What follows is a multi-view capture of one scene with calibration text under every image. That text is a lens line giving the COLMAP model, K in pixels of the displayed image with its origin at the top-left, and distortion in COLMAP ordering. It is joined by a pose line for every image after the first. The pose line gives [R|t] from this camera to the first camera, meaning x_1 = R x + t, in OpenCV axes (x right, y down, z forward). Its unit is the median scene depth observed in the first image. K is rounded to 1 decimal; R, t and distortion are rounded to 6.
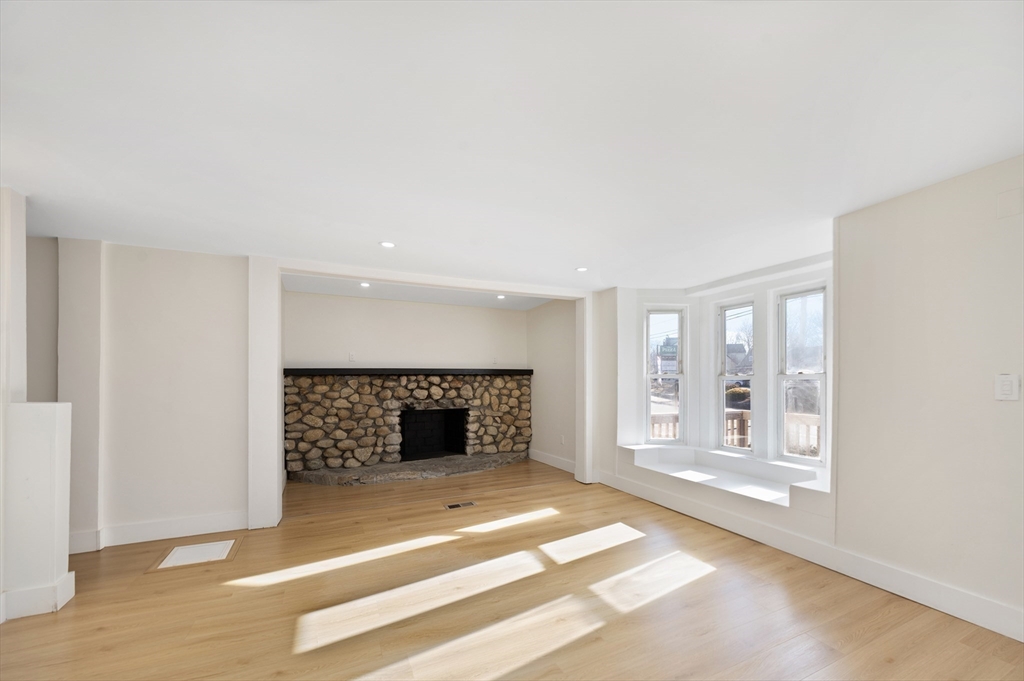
lens RADIAL K [[414.2, 0, 517.1], [0, 414.2, 385.7], [0, 0, 1]] dist [-0.006853, 0.001099]
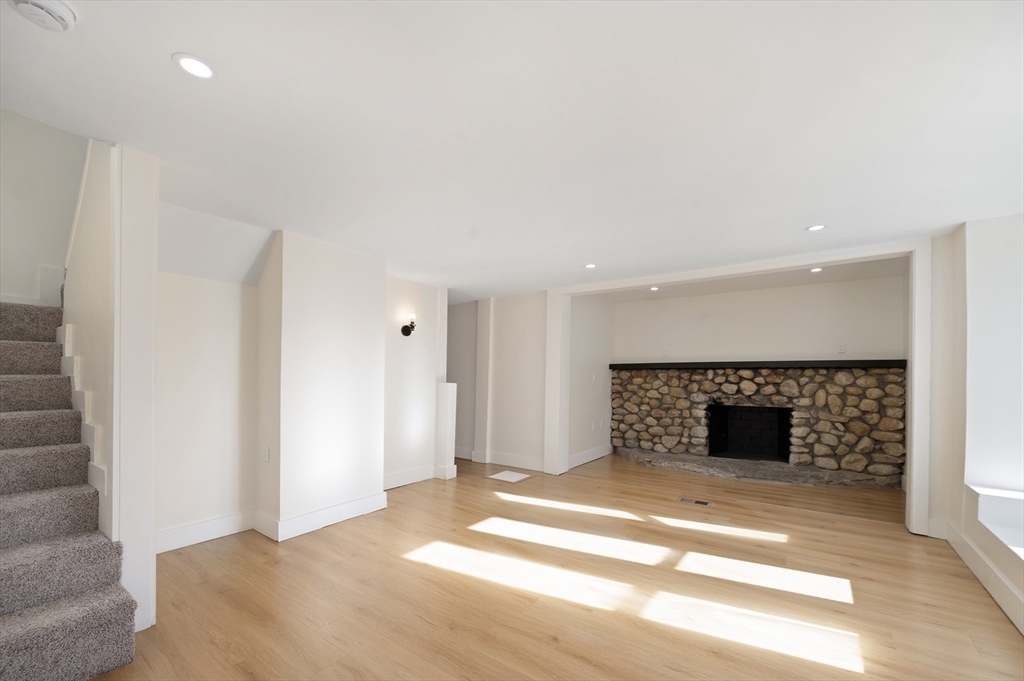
lens RADIAL K [[414.2, 0, 504.9], [0, 414.2, 369.5], [0, 0, 1]] dist [-0.006853, 0.001099]
pose [[0.466573, -0.003704, -0.884475, 0.389862], [-0.019387, 0.999708, -0.014413, -0.000127], [0.884270, 0.023872, 0.466365, 0.106962]]
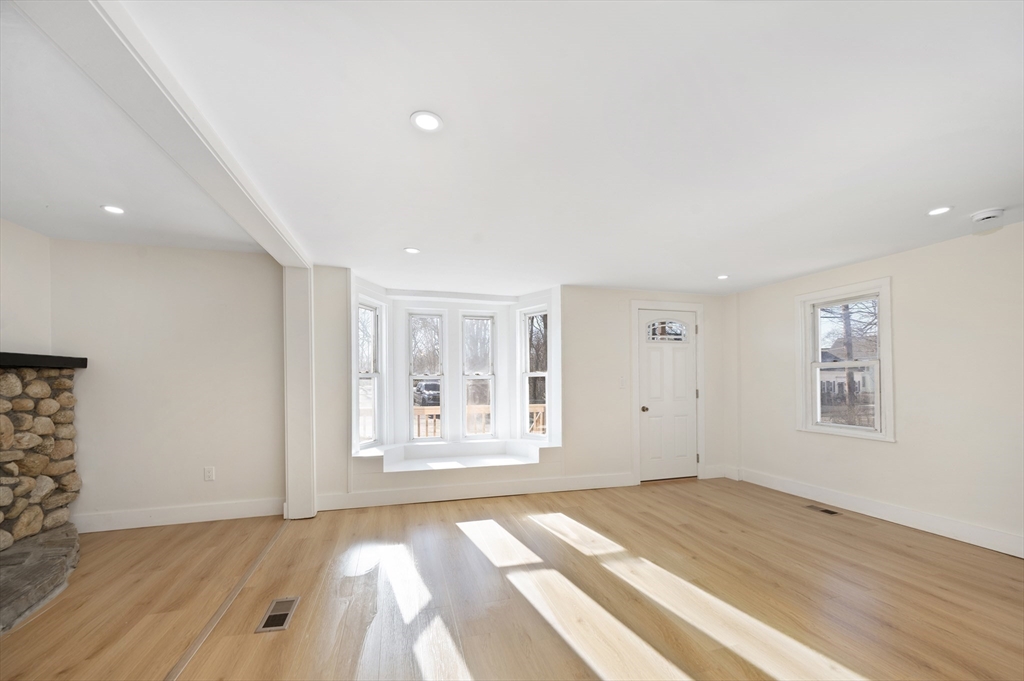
lens RADIAL K [[414.2, 0, 521.3], [0, 414.2, 378.1], [0, 0, 1]] dist [-0.006853, 0.001099]
pose [[0.136193, 0.006103, 0.990663, -0.465270], [0.013782, 0.999873, -0.008054, -0.003387], [-0.990586, 0.014750, 0.136092, 0.462025]]
